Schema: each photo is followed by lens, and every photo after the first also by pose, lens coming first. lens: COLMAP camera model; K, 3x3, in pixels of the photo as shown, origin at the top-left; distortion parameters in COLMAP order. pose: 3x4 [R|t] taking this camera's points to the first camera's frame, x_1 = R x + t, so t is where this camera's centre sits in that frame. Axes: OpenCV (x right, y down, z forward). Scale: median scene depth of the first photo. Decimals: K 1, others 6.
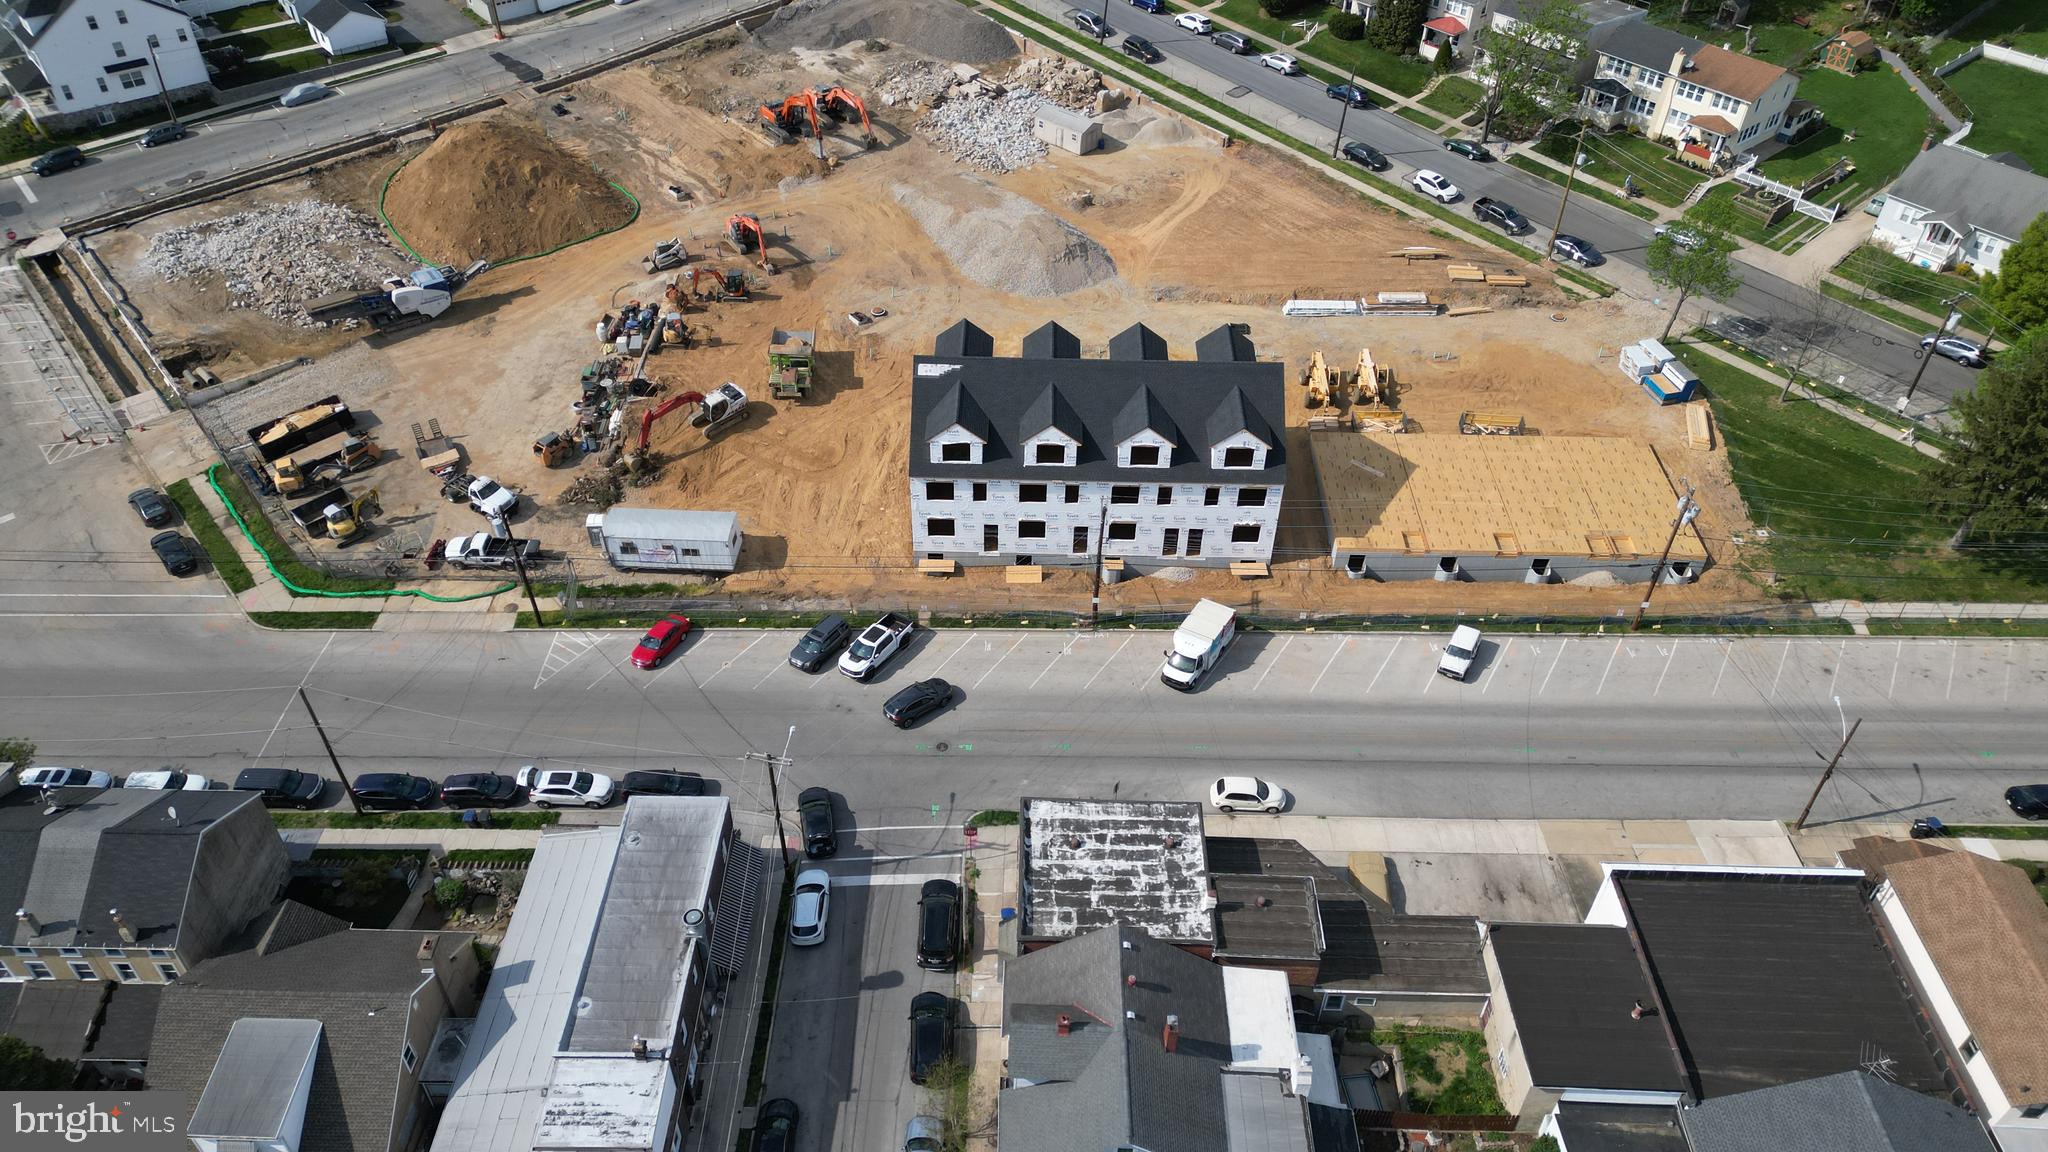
lens RADIAL K [[1417.5, 0, 1020.5], [0, 1417.5, 583.6], [0, 0, 1]] dist [0.076658, -0.072142]
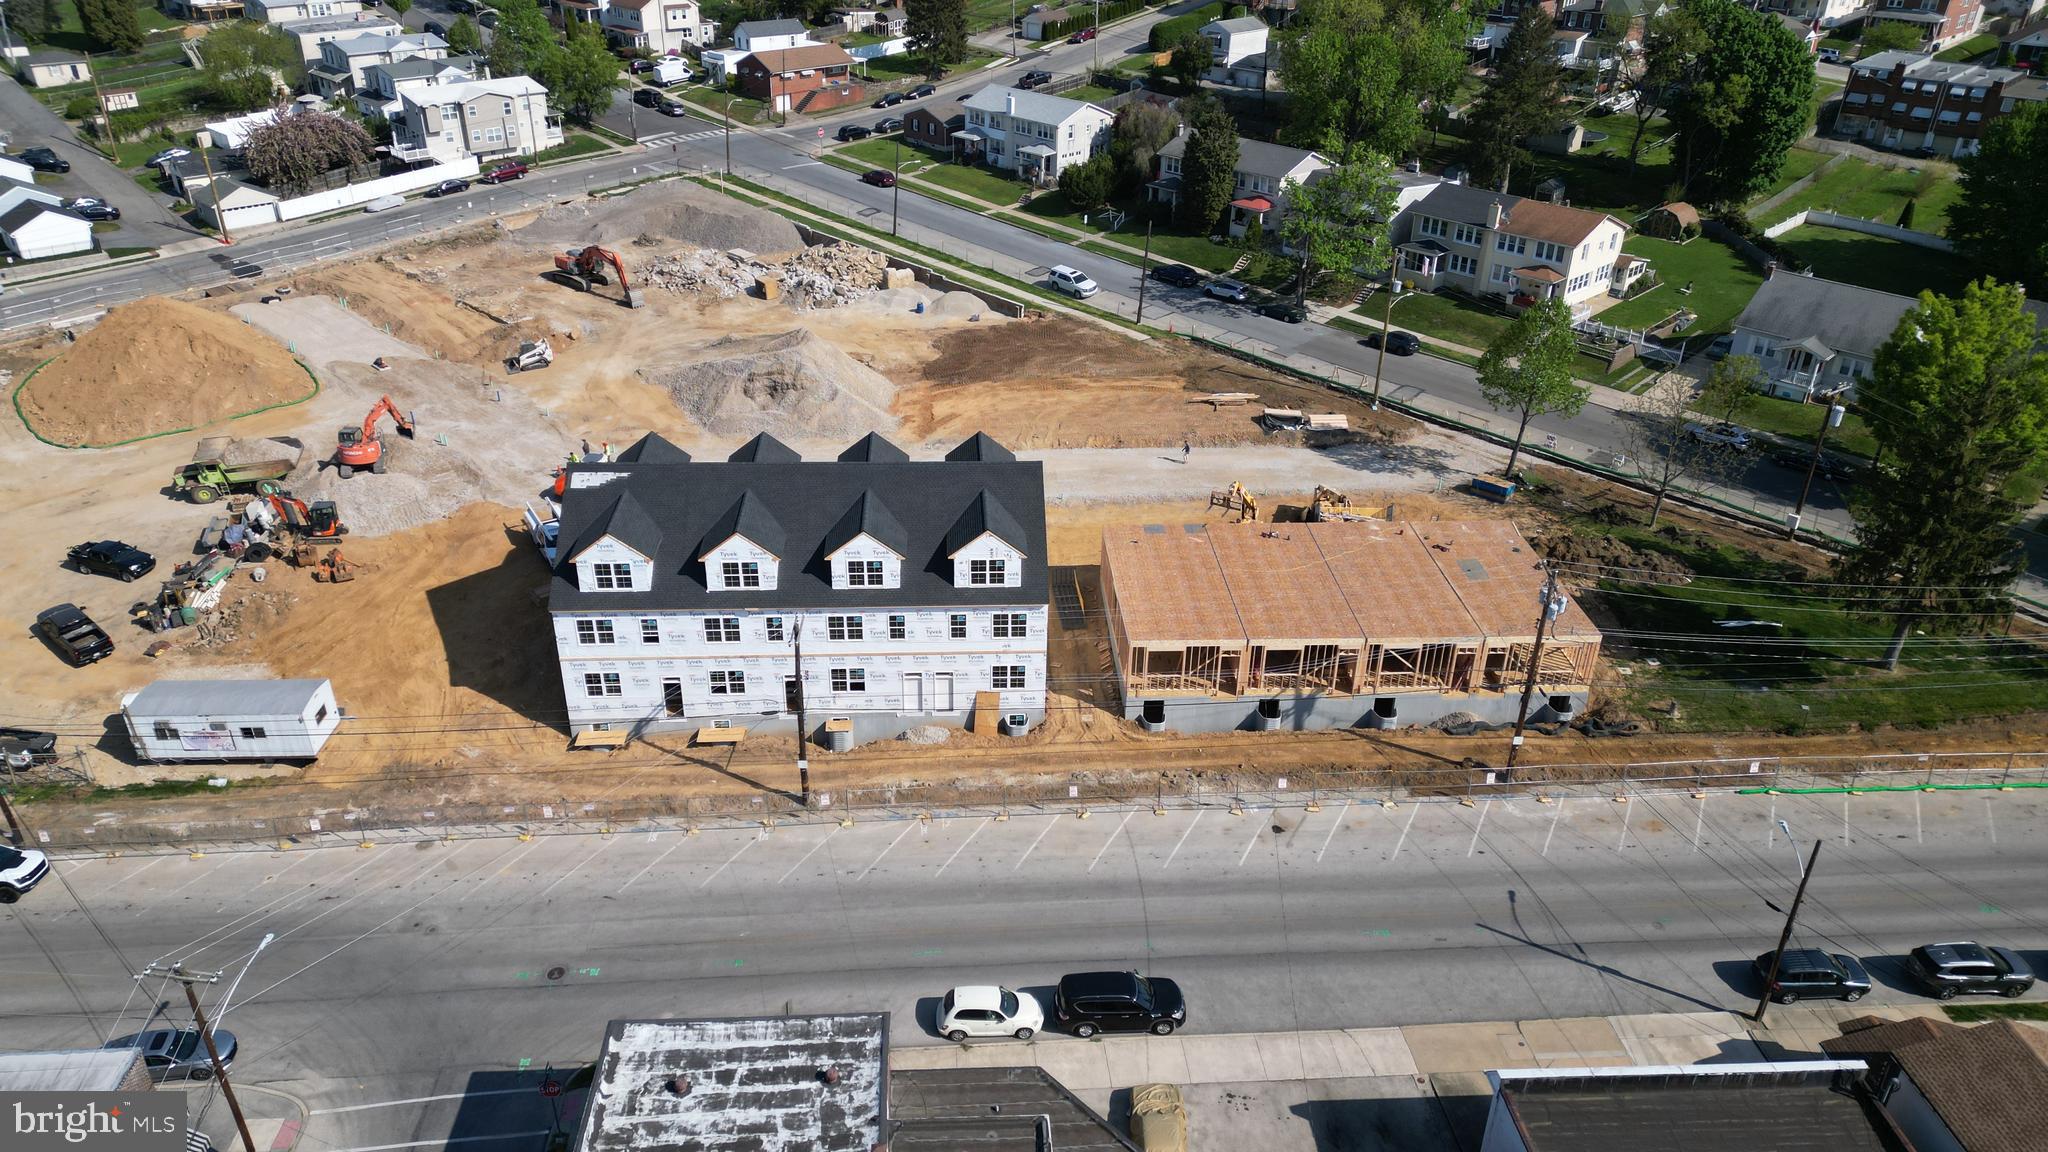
lens RADIAL K [[1417.5, 0, 1023.6], [0, 1417.5, 574.6], [0, 0, 1]] dist [0.076658, -0.072142]
pose [[0.997306, -0.032835, 0.065599, 0.132622], [0.046777, 0.973493, -0.223881, 0.093644], [-0.056509, 0.226346, 0.972406, 0.267370]]
